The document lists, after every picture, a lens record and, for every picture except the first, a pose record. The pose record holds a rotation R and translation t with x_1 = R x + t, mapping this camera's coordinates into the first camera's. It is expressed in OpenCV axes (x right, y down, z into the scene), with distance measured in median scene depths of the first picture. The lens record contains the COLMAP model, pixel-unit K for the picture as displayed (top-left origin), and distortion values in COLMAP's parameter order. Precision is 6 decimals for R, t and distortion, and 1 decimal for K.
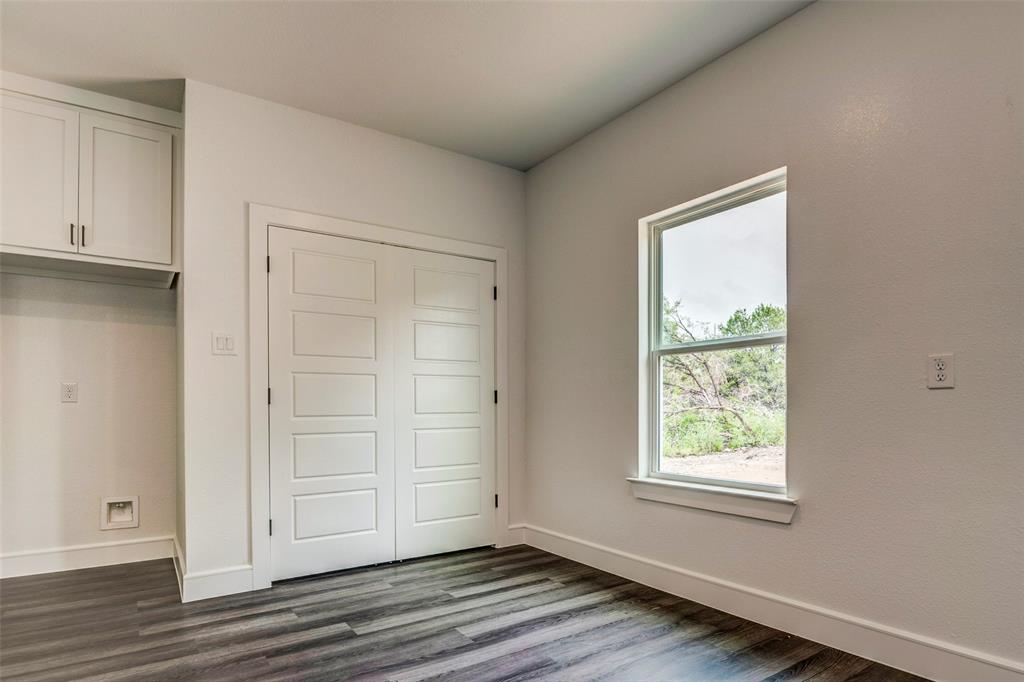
lens RADIAL K [[562.0, 0, 509.1], [0, 562.0, 406.9], [0, 0, 1]] dist [-0.006250, -0.003054]
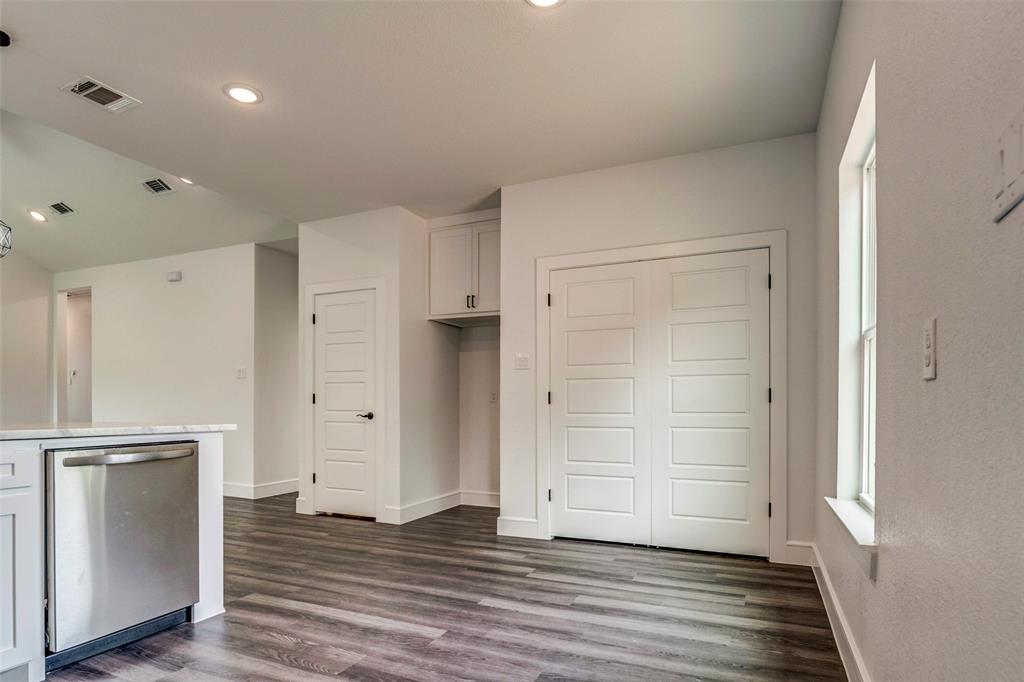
lens RADIAL K [[562.0, 0, 509.1], [0, 562.0, 406.9], [0, 0, 1]] dist [-0.006250, -0.003054]
pose [[0.528462, 0.005392, -0.848940, 0.648171], [-0.002873, 0.999985, 0.004562, -0.003096], [0.848952, 0.000028, 0.528470, 0.199134]]
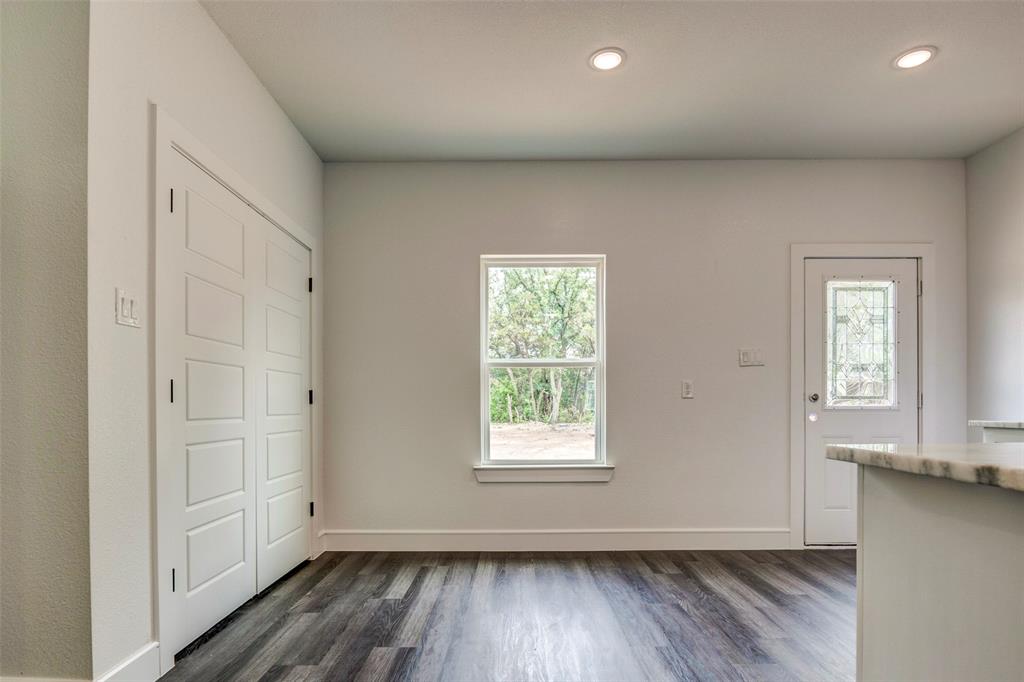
lens RADIAL K [[562.0, 0, 509.1], [0, 562.0, 406.9], [0, 0, 1]] dist [-0.006250, -0.003054]
pose [[0.569057, 0.003450, 0.822291, -0.738546], [0.000056, 0.999991, -0.004234, 0.003362], [-0.822298, 0.002455, 0.569051, 0.253788]]
